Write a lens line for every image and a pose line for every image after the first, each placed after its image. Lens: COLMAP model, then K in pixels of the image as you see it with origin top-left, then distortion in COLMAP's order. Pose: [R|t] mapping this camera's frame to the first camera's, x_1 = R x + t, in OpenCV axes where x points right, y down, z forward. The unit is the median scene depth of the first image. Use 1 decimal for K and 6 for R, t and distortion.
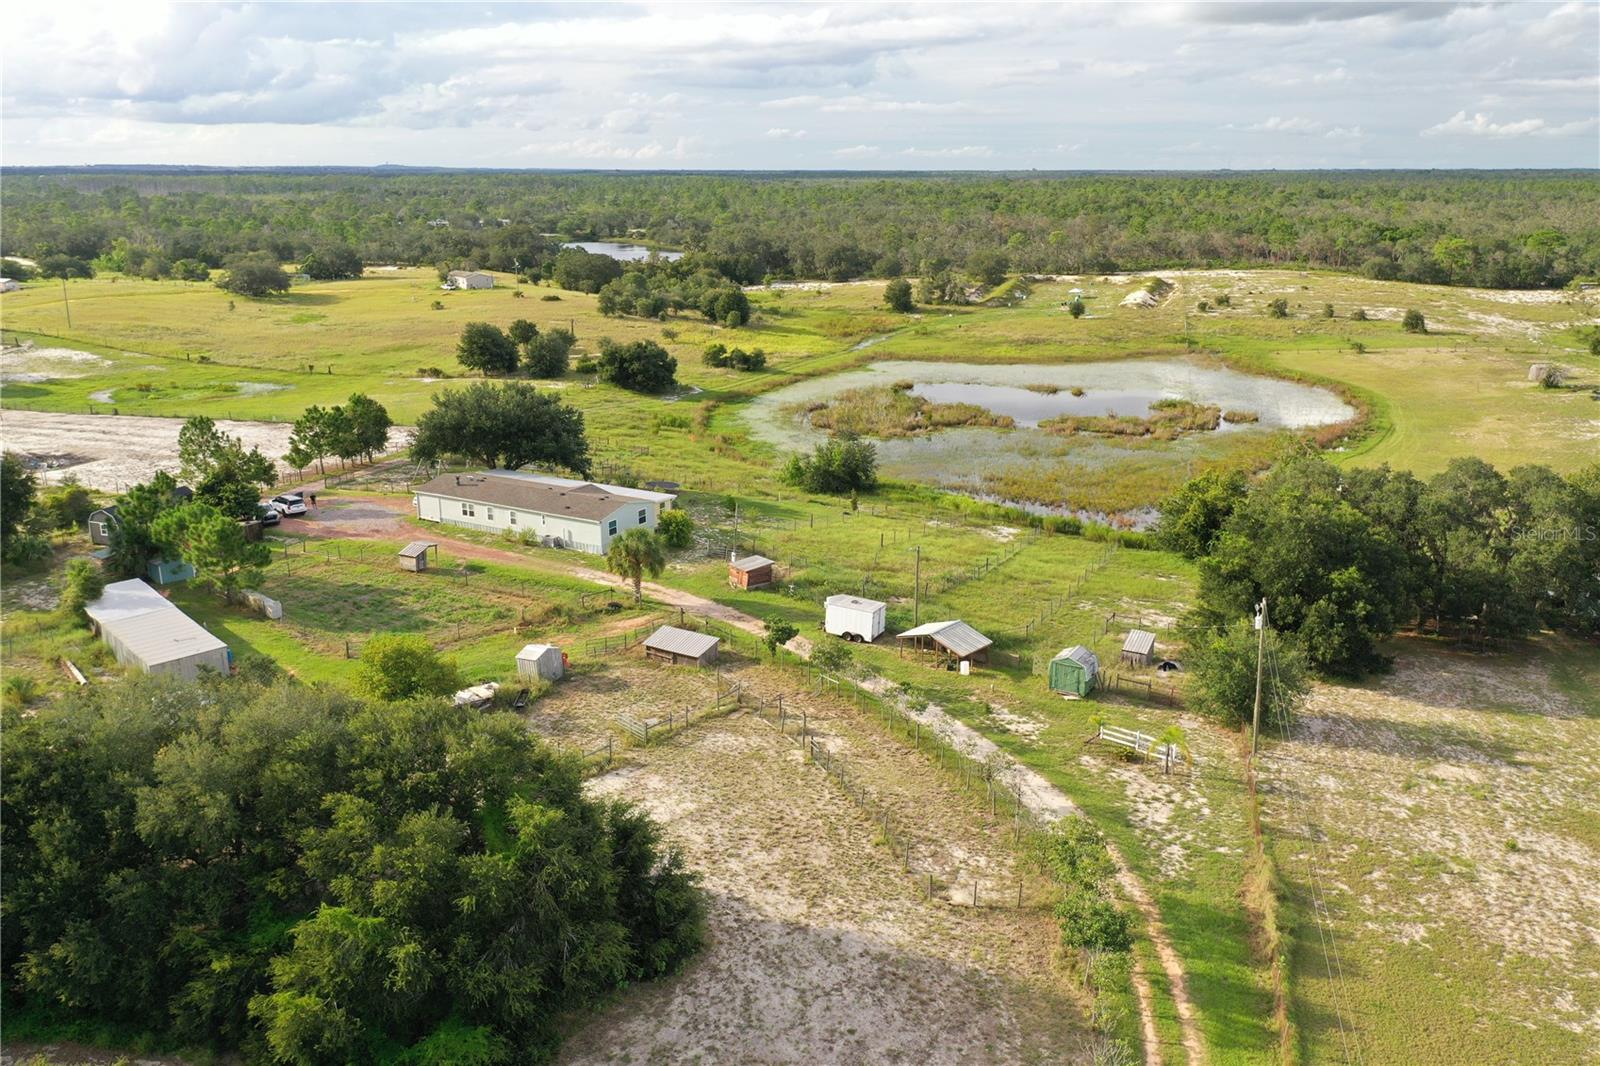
lens RADIAL K [[1255.0, 0, 800.0], [0, 1255.0, 533.0], [0, 0, 1]] dist [0.001032, 0.002993]
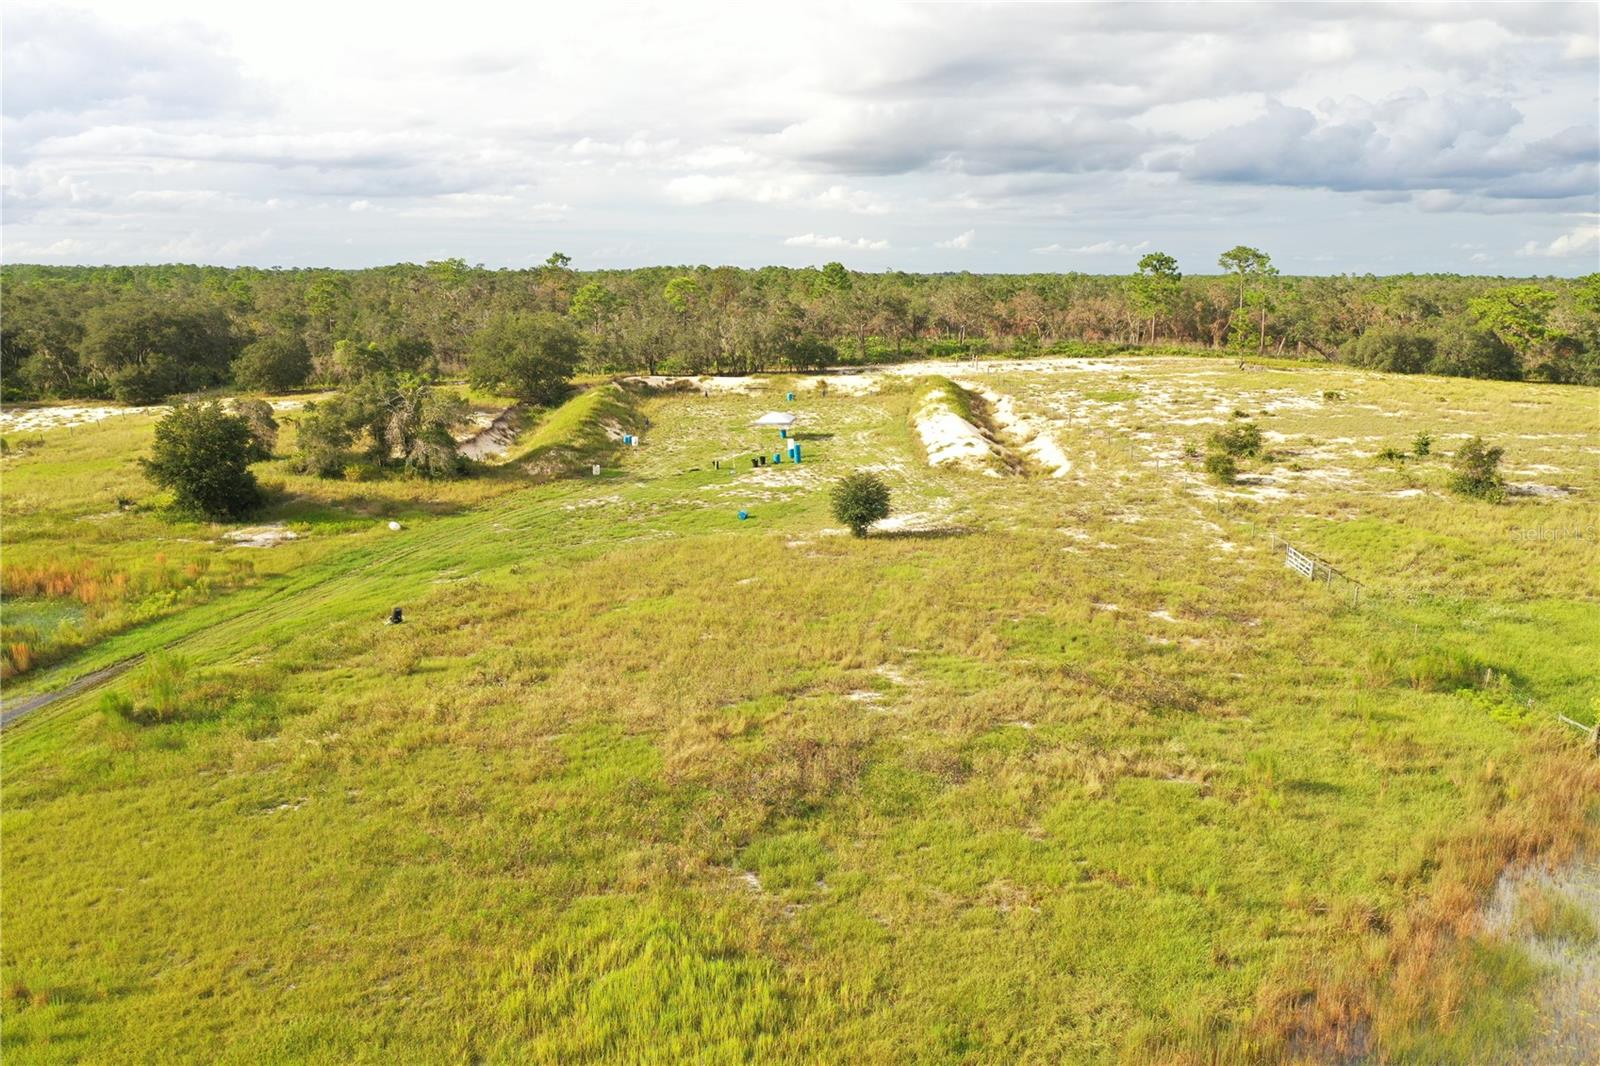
lens RADIAL K [[1255.0, 0, 800.0], [0, 1255.0, 533.0], [0, 0, 1]] dist [0.001032, 0.002993]
pose [[0.940627, -0.060578, 0.333994, 0.171315], [0.086352, 0.994280, -0.062857, -0.224445], [-0.328275, 0.087966, 0.940477, 1.083186]]
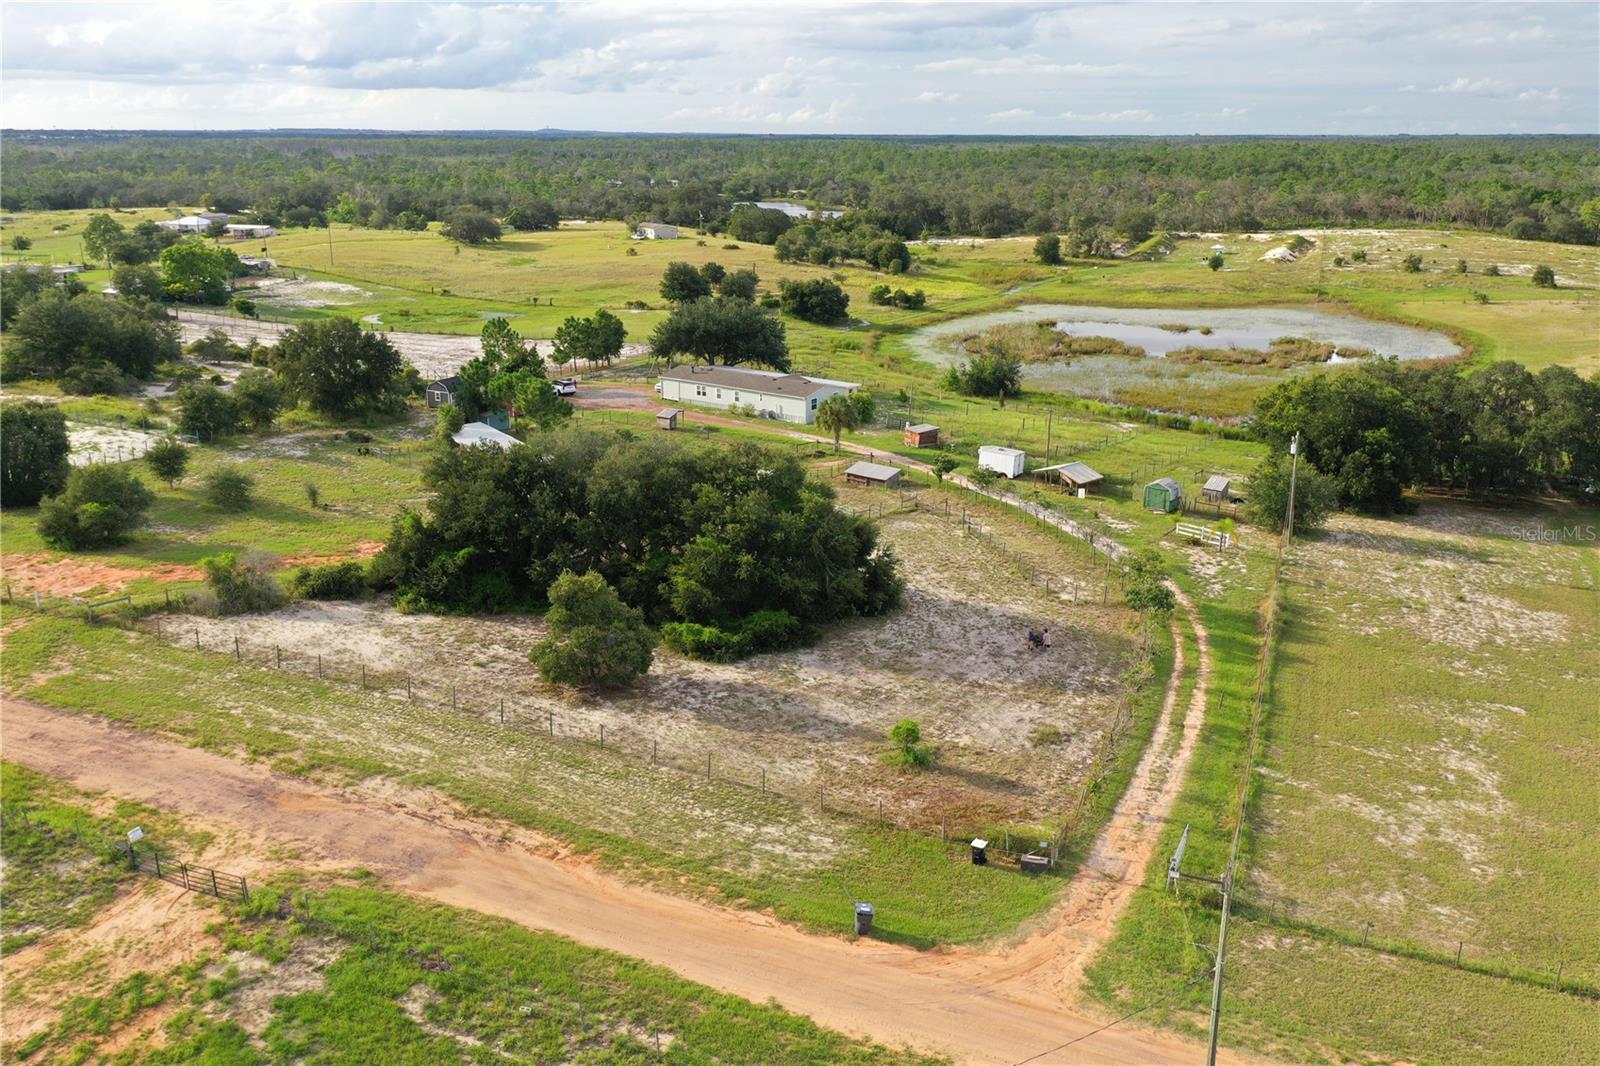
lens RADIAL K [[1255.0, 0, 800.0], [0, 1255.0, 533.0], [0, 0, 1]] dist [0.001032, 0.002993]
pose [[0.993299, 0.035992, -0.109829, -0.008556], [-0.033135, 0.999066, 0.027722, 0.049665], [0.110724, -0.023897, 0.993564, -0.157274]]
